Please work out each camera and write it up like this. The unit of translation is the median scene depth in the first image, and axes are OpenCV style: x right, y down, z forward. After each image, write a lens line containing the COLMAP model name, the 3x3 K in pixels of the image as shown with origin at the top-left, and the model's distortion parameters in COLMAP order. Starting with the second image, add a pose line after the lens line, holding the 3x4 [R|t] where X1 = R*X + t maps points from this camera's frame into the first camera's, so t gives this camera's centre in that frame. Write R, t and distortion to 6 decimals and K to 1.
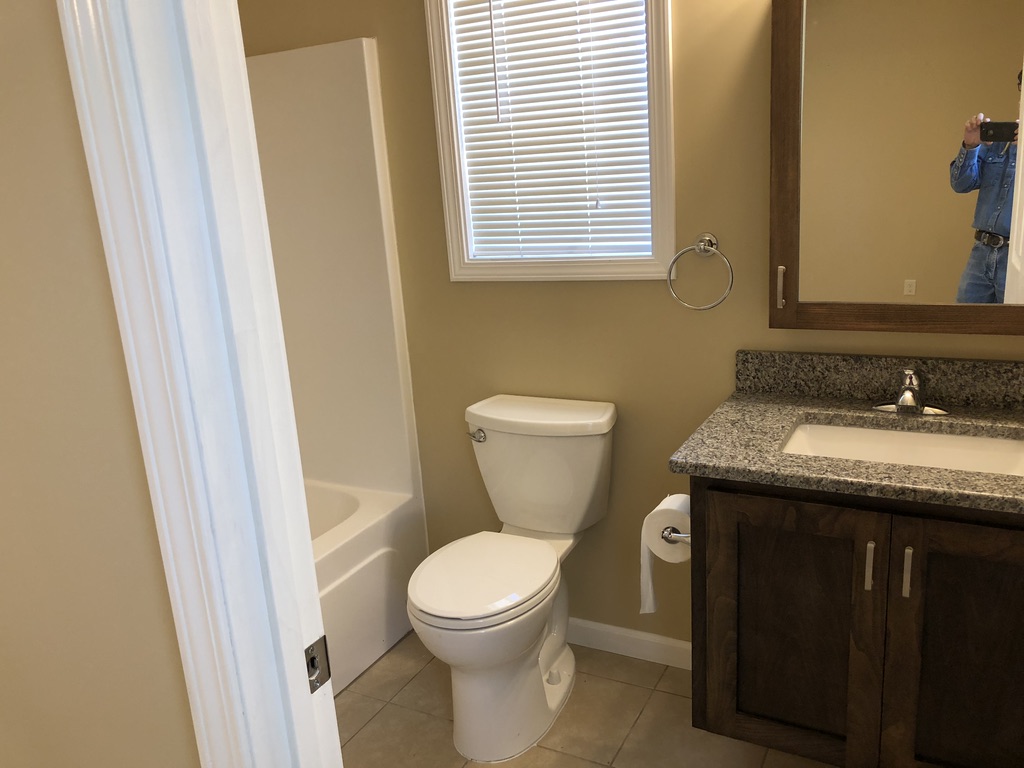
lens RADIAL K [[828.3, 0, 512.0], [0, 828.3, 384.0], [0, 0, 1]] dist [0.009349, -0.032431]
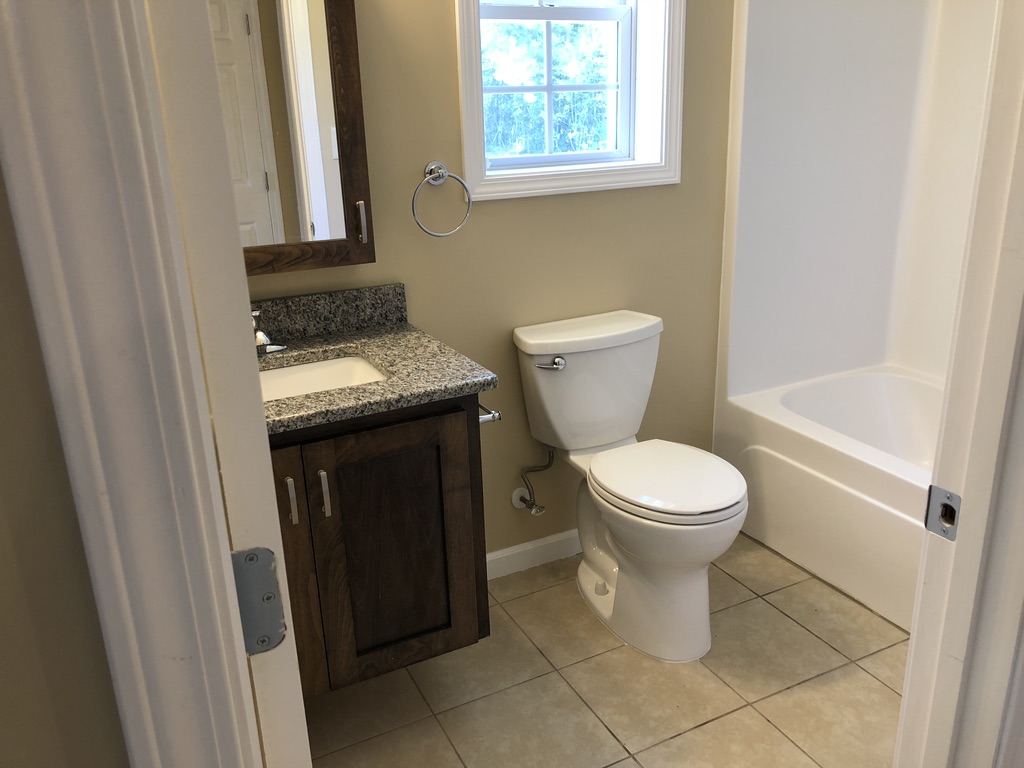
lens RADIAL K [[841.1, 0, 512.0], [0, 841.1, 384.0], [0, 0, 1]] dist [0.099856, -0.001077]
pose [[0.579261, -0.213589, 0.786662, -0.792192], [0.180677, 0.974698, 0.131602, -0.046594], [-0.794867, 0.065900, 0.603195, 0.443079]]
